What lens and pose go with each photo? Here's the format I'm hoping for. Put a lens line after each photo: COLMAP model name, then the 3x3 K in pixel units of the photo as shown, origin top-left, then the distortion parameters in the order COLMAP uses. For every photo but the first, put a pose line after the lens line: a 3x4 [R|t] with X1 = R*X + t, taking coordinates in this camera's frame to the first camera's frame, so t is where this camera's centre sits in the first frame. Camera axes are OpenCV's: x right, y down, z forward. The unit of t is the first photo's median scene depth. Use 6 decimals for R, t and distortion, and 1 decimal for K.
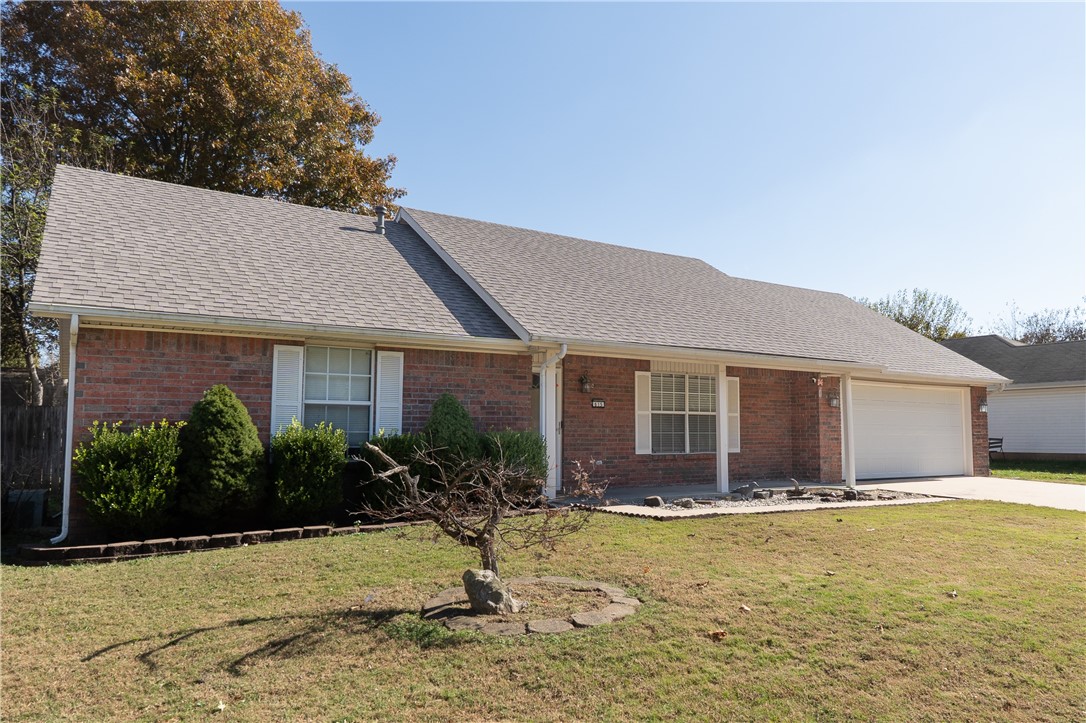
lens RADIAL K [[786.1, 0, 544.5], [0, 786.1, 364.6], [0, 0, 1]] dist [-0.000209, -0.001694]
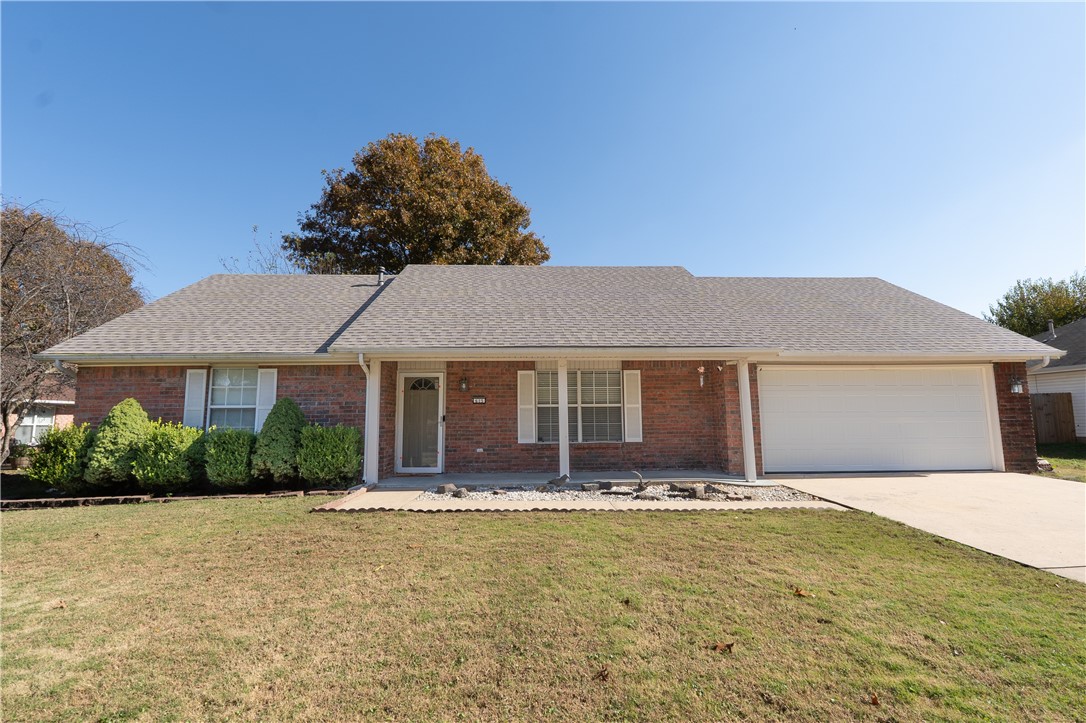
lens RADIAL K [[504.0, 0, 542.5], [0, 504.0, 358.1], [0, 0, 1]] dist [0.000285, -0.000972]
pose [[0.853285, -0.075617, -0.515933, 0.555521], [0.056869, 0.997023, -0.052073, 0.031860], [0.518335, 0.015092, 0.855045, 0.404752]]
